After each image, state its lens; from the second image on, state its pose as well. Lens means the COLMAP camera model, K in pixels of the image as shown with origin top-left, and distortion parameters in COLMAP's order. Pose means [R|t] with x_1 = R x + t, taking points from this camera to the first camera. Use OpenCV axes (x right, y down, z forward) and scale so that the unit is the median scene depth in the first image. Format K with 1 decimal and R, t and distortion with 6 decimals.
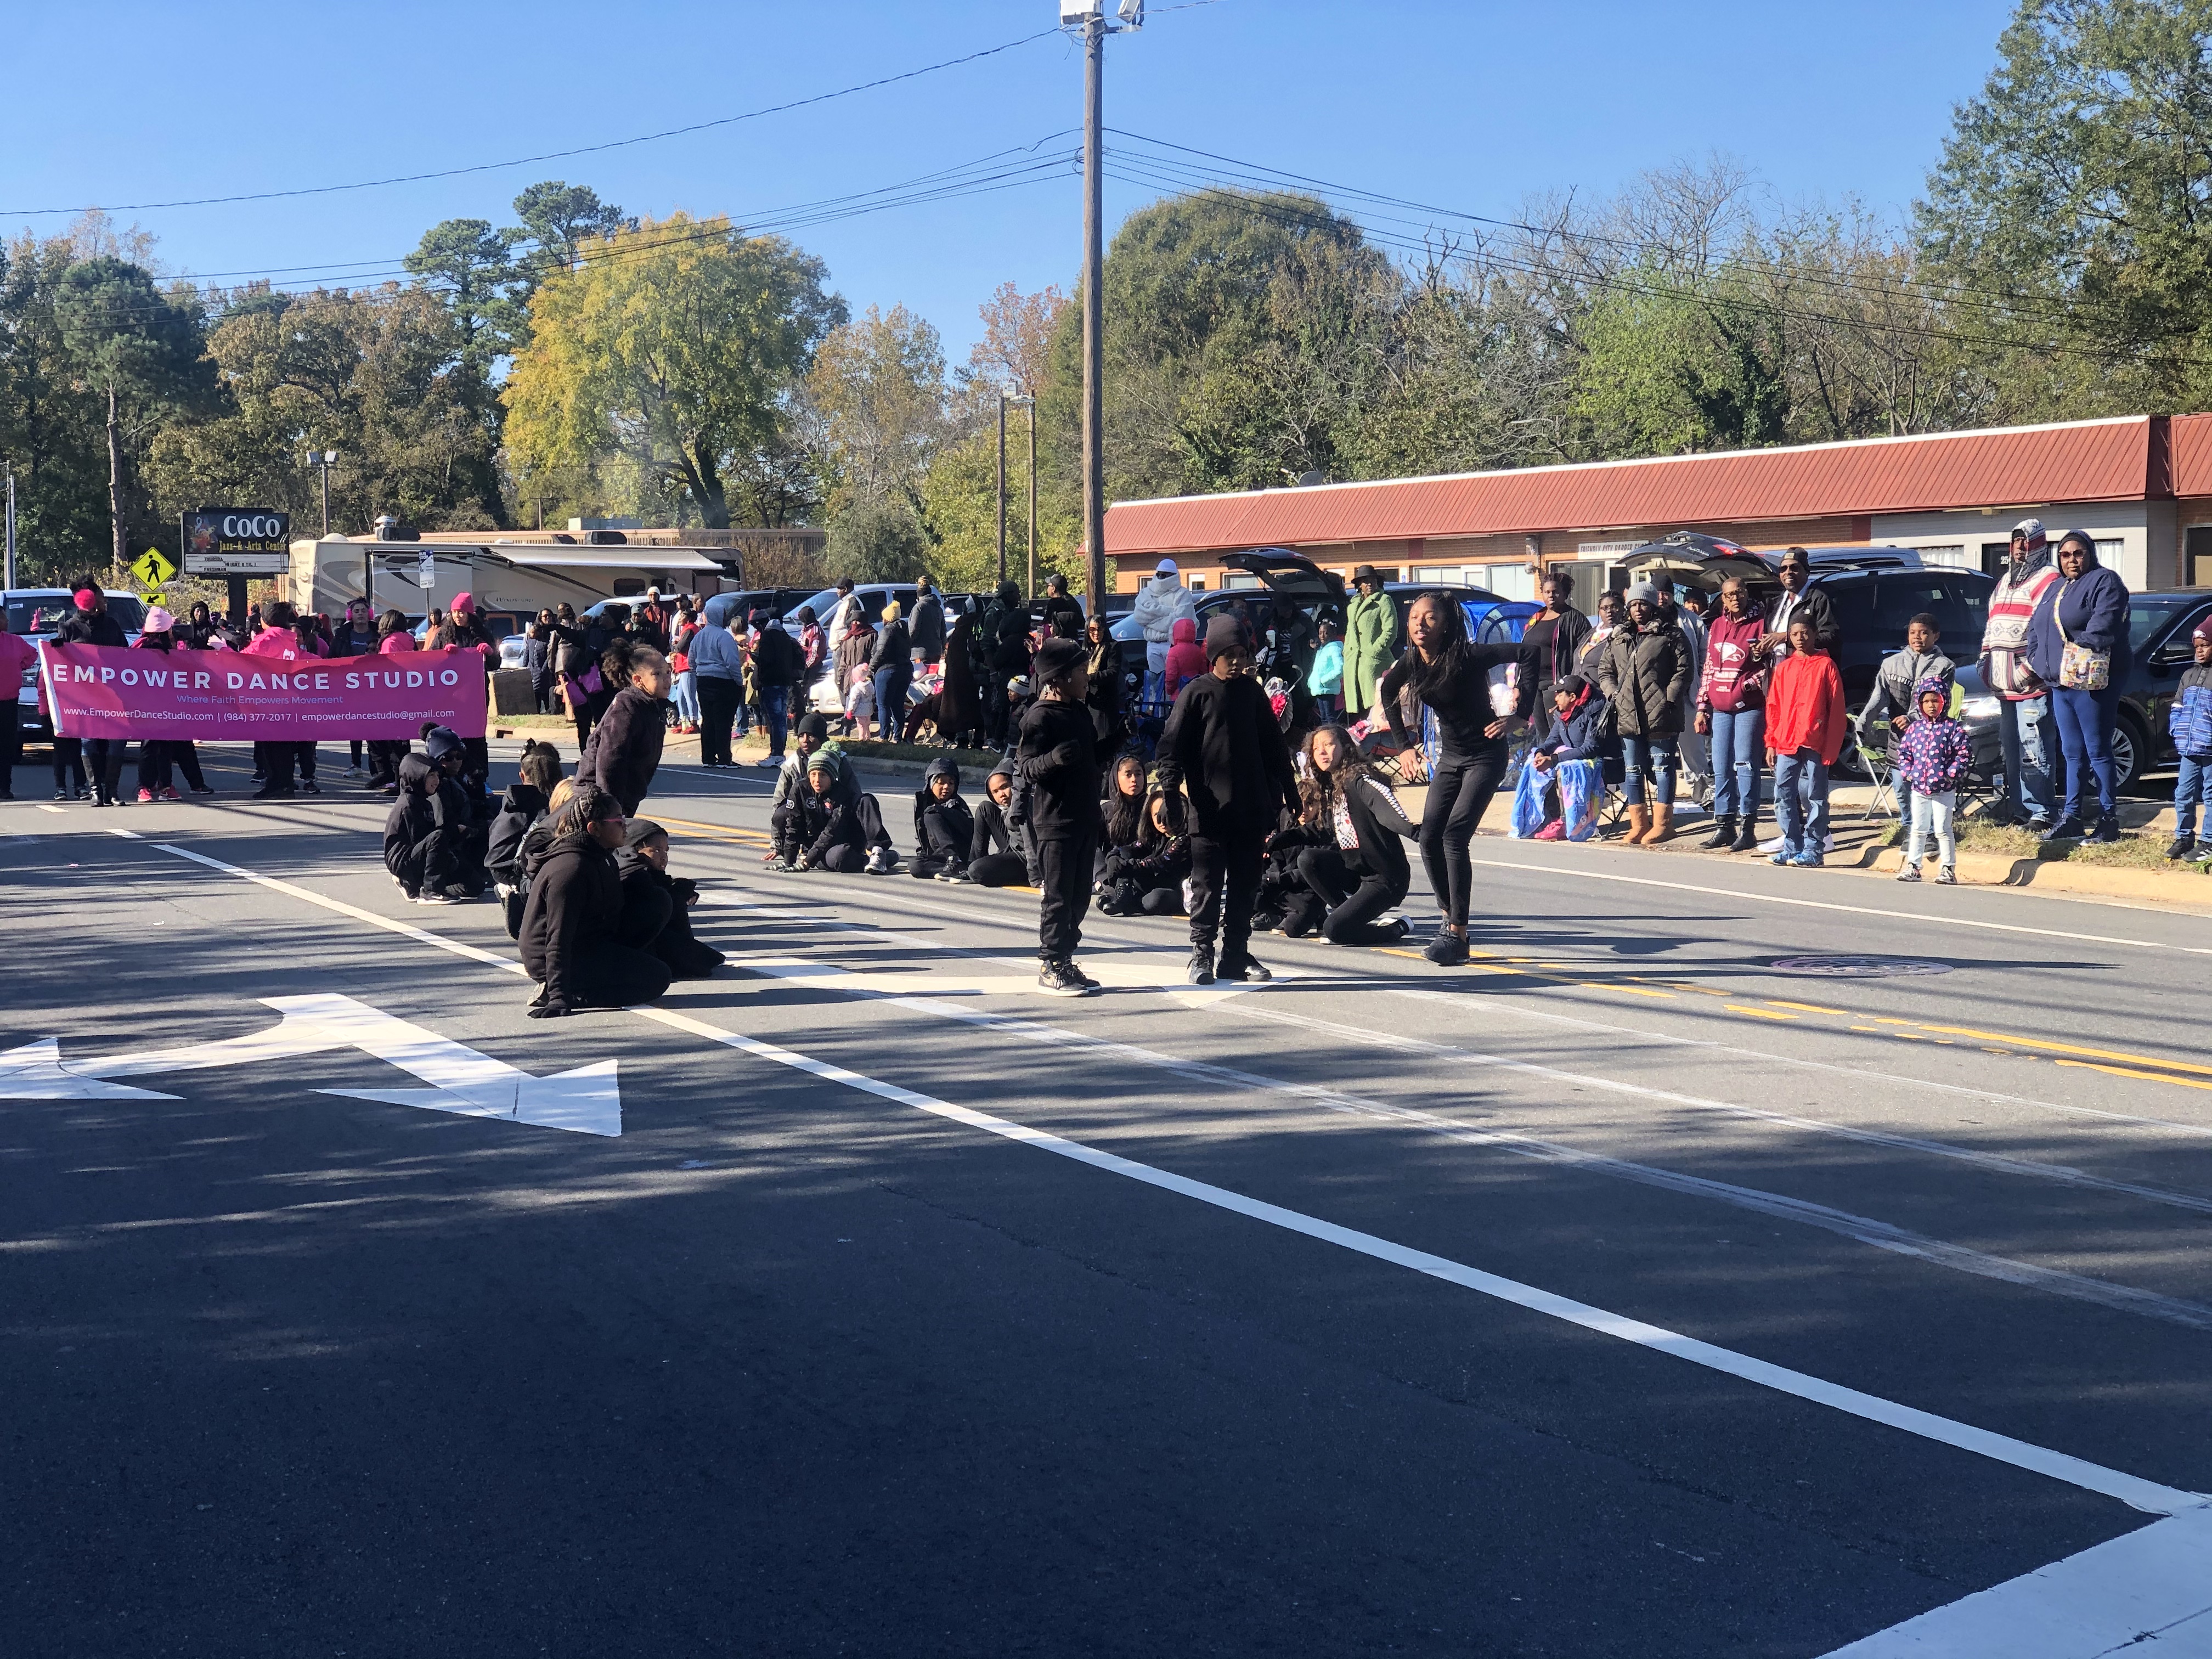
lens RADIAL K [[3278.6, 0, 1071.9], [0, 3278.6, 850.3], [0, 0, 1]] dist [0.137293, -0.503999]
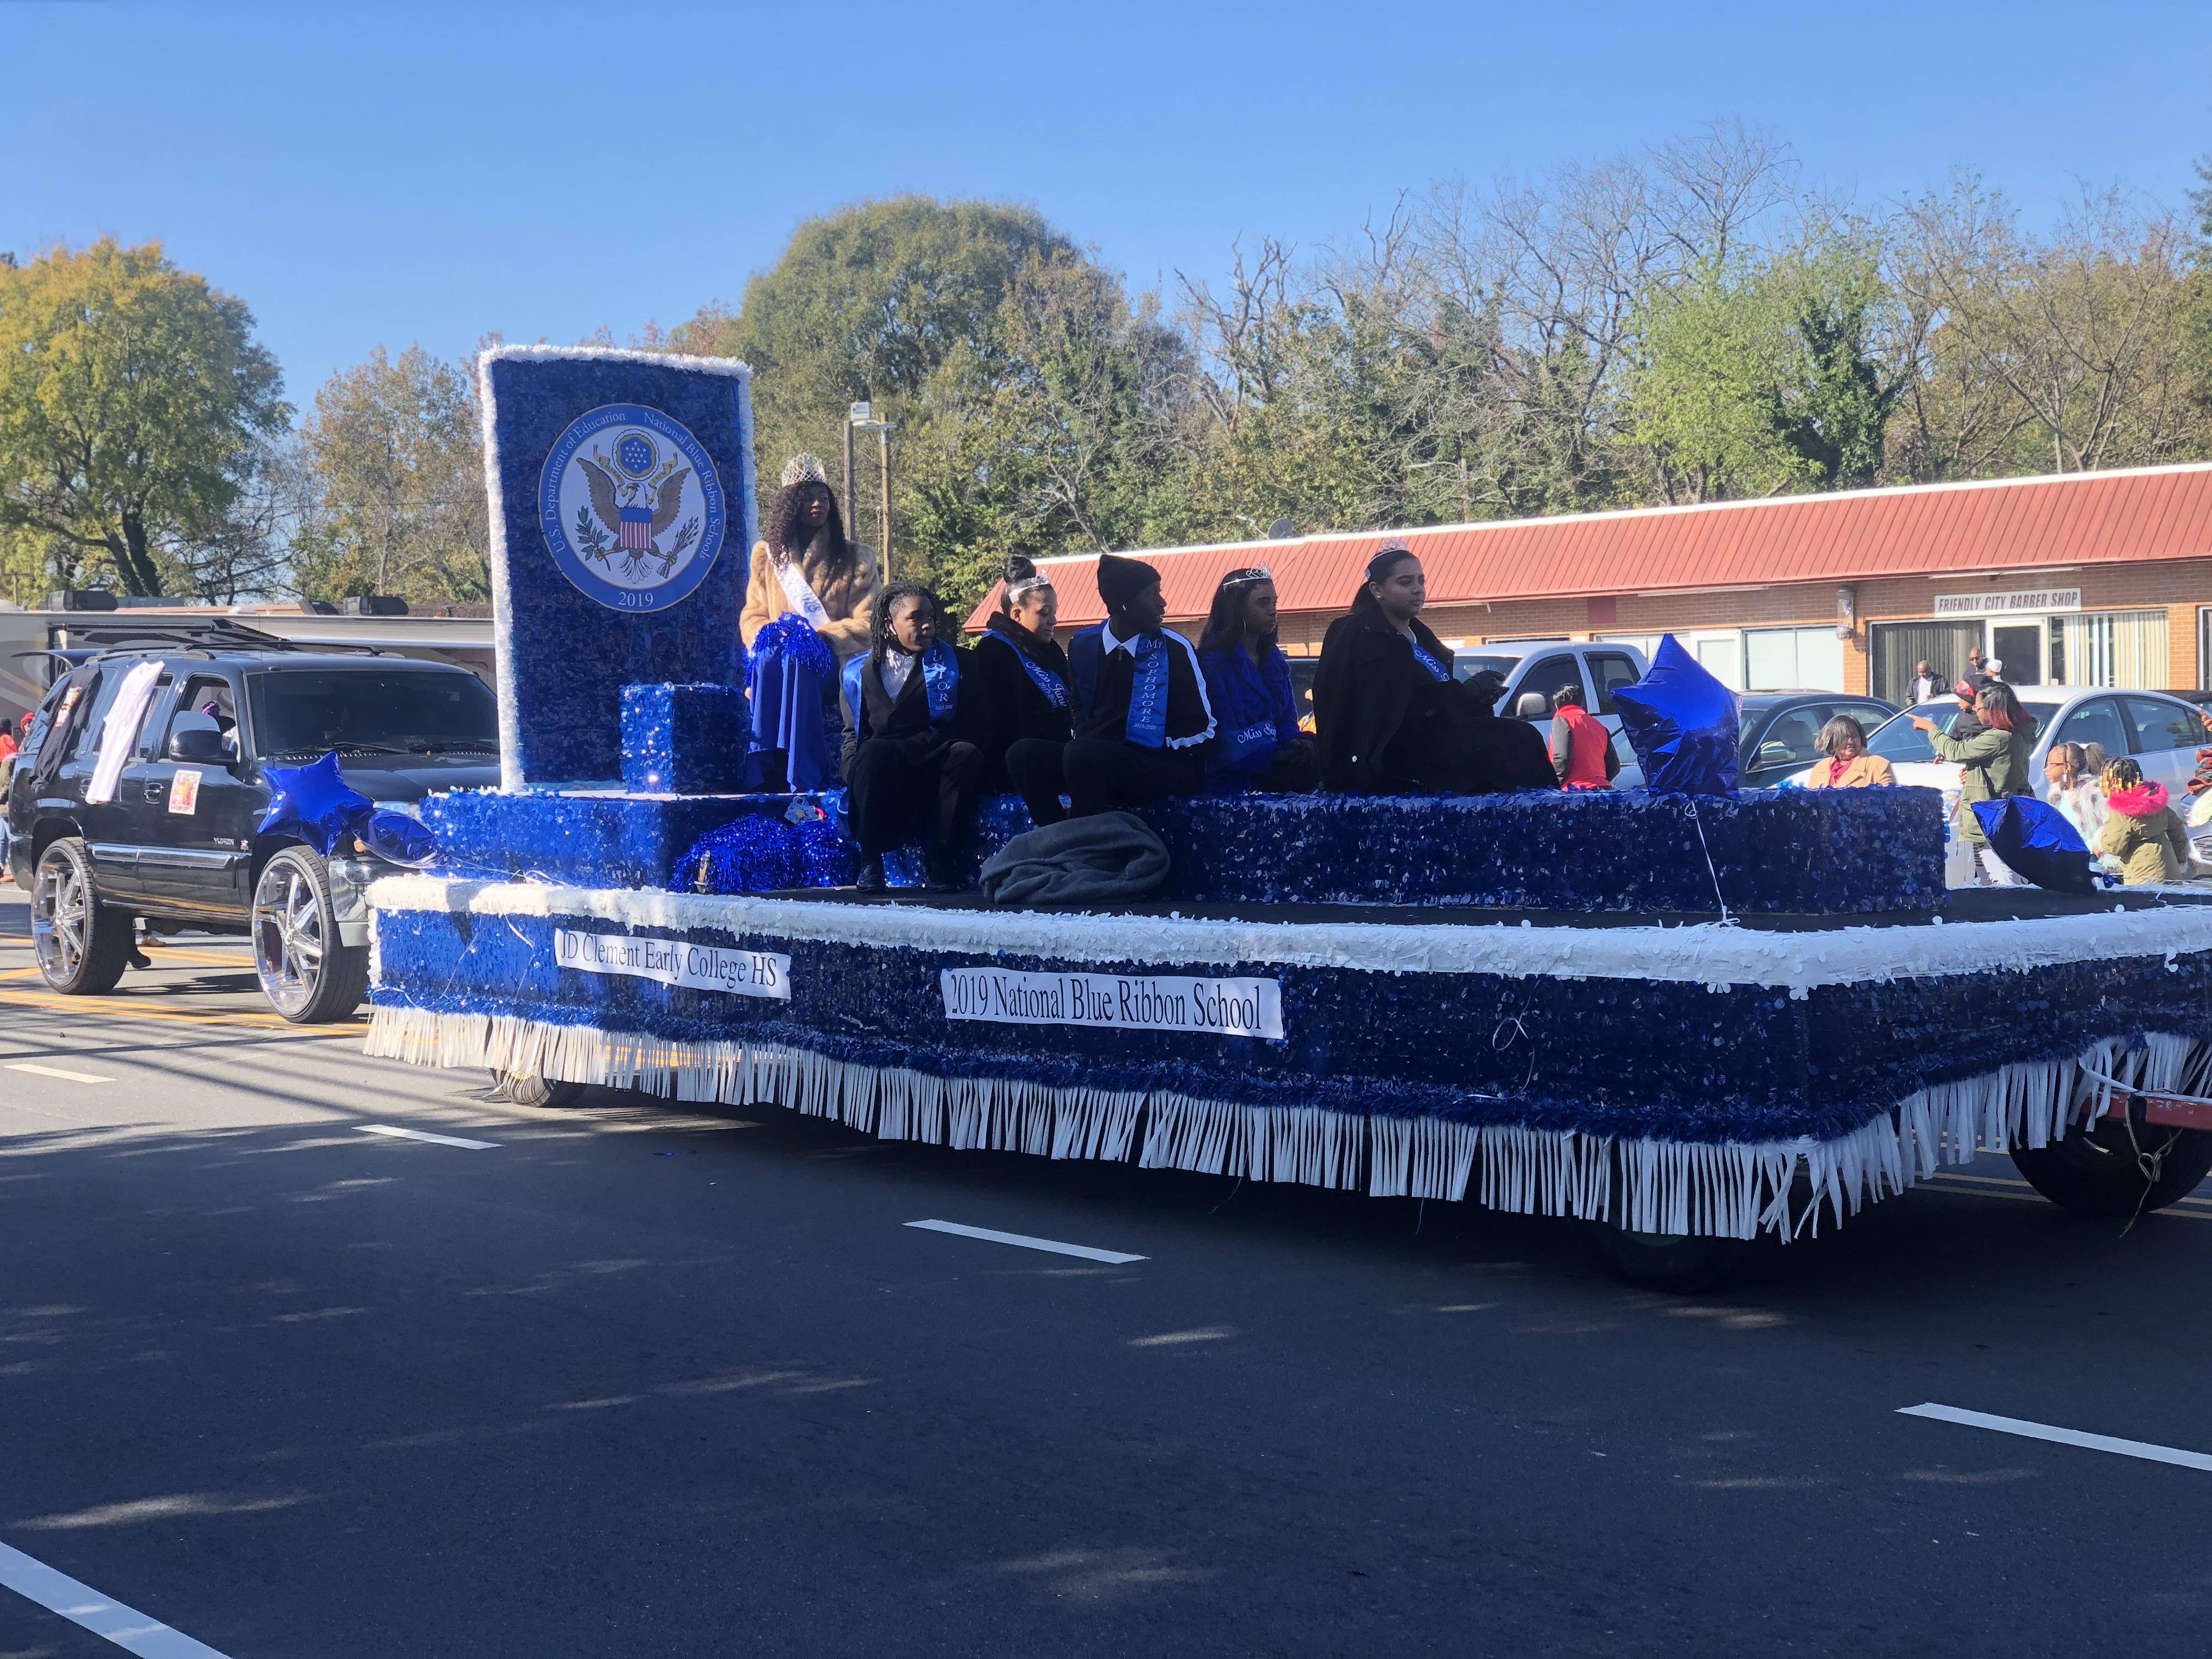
lens RADIAL K [[3283.6, 0, 1099.2], [0, 3283.6, 784.4], [0, 0, 1]] dist [0.204551, -0.800566]
pose [[0.971906, -0.013032, 0.235008, -0.153467], [0.025331, 0.998458, -0.049390, -0.017533], [-0.234002, 0.053956, 0.970738, 0.280780]]
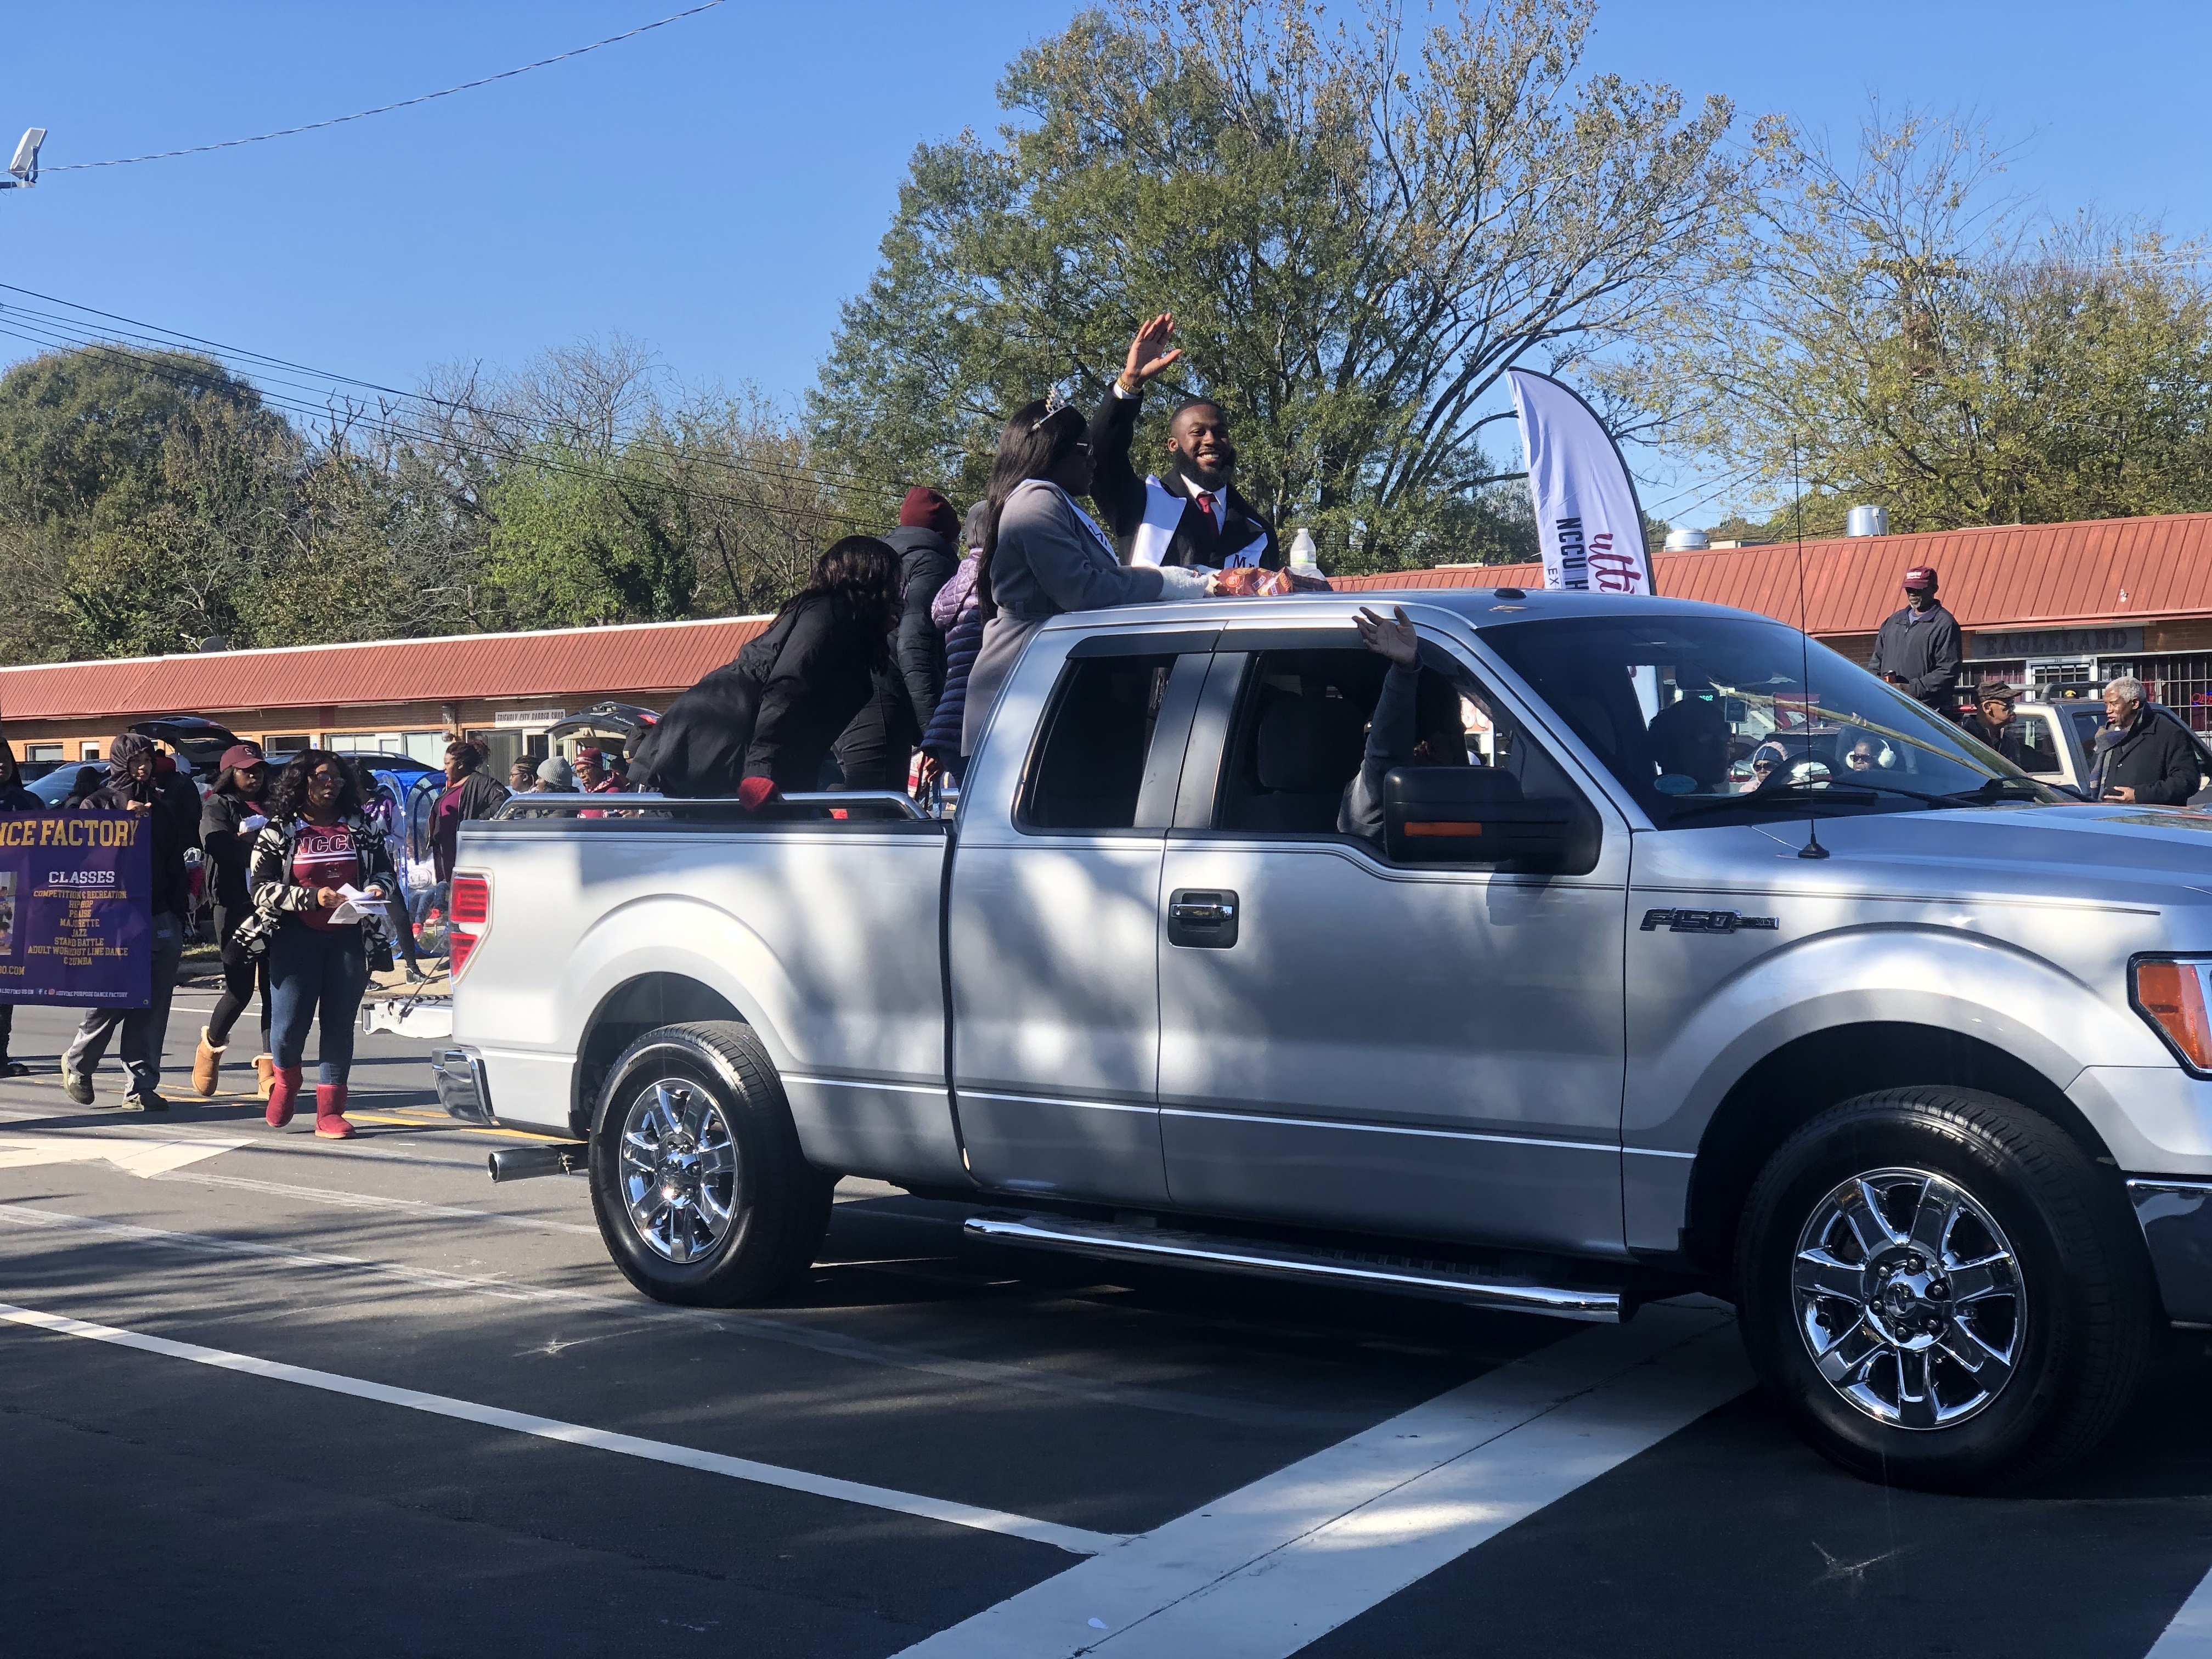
lens RADIAL K [[3283.6, 0, 1099.2], [0, 3283.6, 784.4], [0, 0, 1]] dist [0.204551, -0.800566]
pose [[0.944147, -0.005382, 0.329480, -0.003880], [0.028650, 0.997421, -0.065807, 0.000548], [-0.328276, 0.071571, 0.941866, -0.009170]]
